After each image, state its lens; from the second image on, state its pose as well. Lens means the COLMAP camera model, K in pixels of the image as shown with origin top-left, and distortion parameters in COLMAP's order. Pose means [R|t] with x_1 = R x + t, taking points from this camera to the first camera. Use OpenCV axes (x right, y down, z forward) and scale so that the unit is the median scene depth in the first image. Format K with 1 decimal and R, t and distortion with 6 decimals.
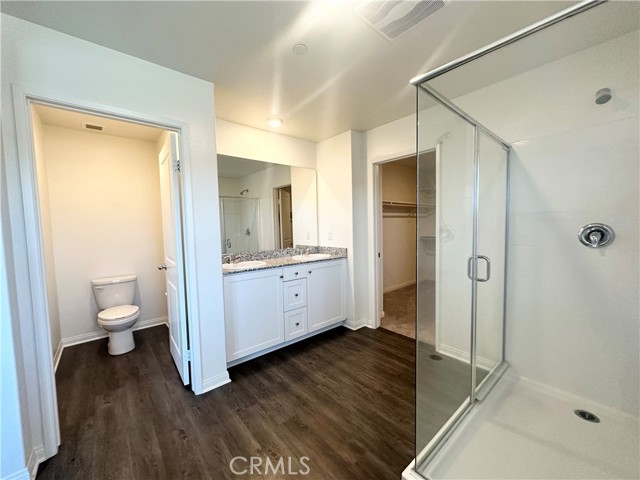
lens RADIAL K [[255.5, 0, 321.4], [0, 255.5, 244.5], [0, 0, 1]] dist [-0.018233, 0.000073]
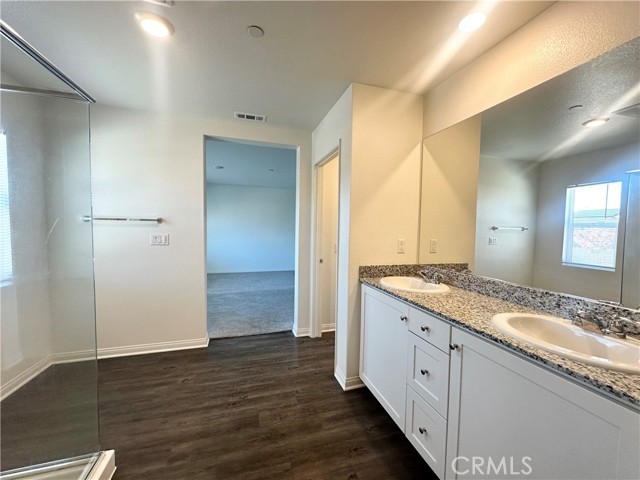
lens RADIAL K [[255.5, 0, 322.4], [0, 255.5, 240.6], [0, 0, 1]] dist [-0.018233, 0.000073]
pose [[-0.404668, 0.058533, -0.912588, 0.482138], [-0.081765, 0.991636, 0.099860, -0.099683], [0.910801, 0.115028, -0.396498, 1.161596]]
